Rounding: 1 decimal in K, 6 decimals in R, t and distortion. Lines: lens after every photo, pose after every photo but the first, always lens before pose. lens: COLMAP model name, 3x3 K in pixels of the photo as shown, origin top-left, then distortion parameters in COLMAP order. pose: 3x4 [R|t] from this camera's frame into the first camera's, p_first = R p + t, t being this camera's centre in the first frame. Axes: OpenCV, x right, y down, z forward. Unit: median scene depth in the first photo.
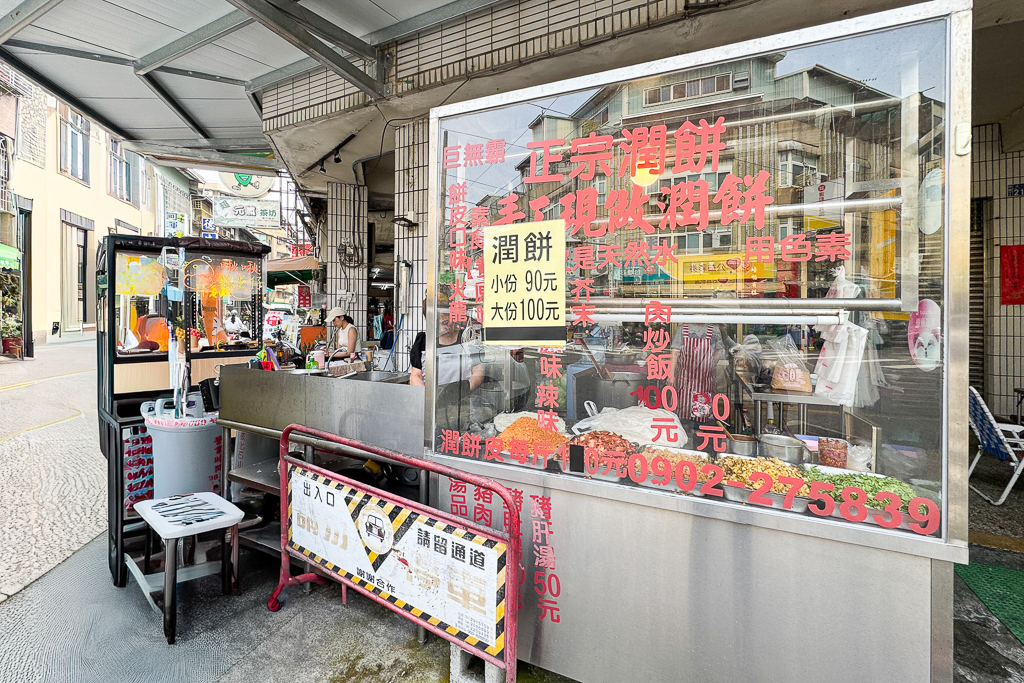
lens RADIAL K [[422.4, 0, 510.5], [0, 422.4, 313.4], [0, 0, 1]] dist [0.002500, 0.000450]
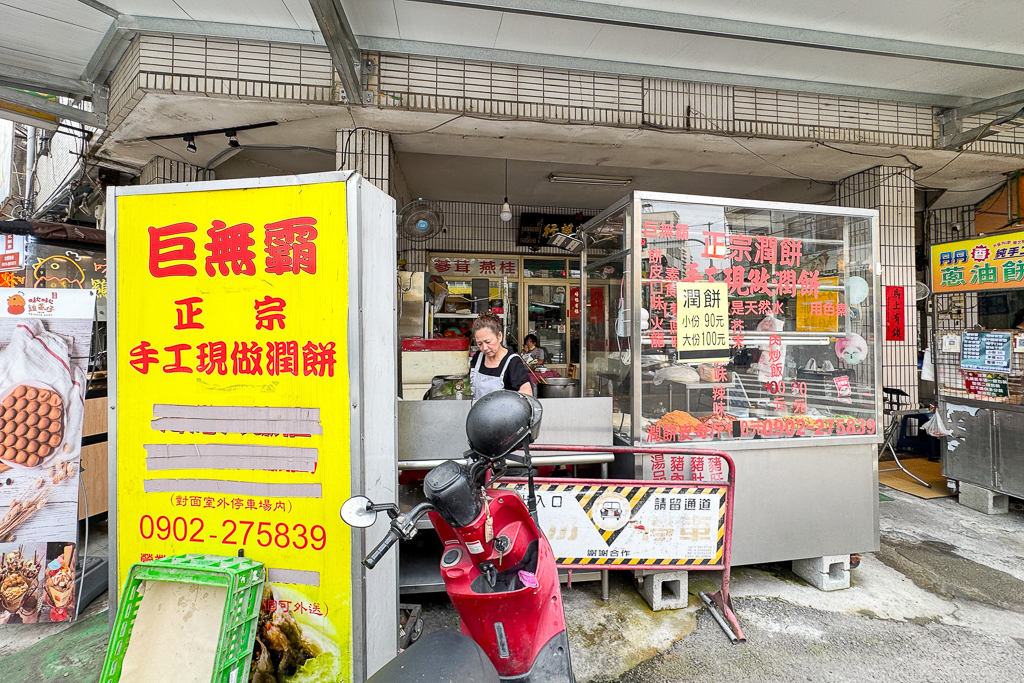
lens RADIAL K [[422.4, 0, 510.5], [0, 422.4, 313.4], [0, 0, 1]] dist [0.002500, 0.000450]
pose [[0.829177, 0.012145, 0.558854, -1.373164], [-0.001300, 0.999803, -0.019799, -0.067358], [-0.558985, 0.015691, 0.829030, 0.108294]]
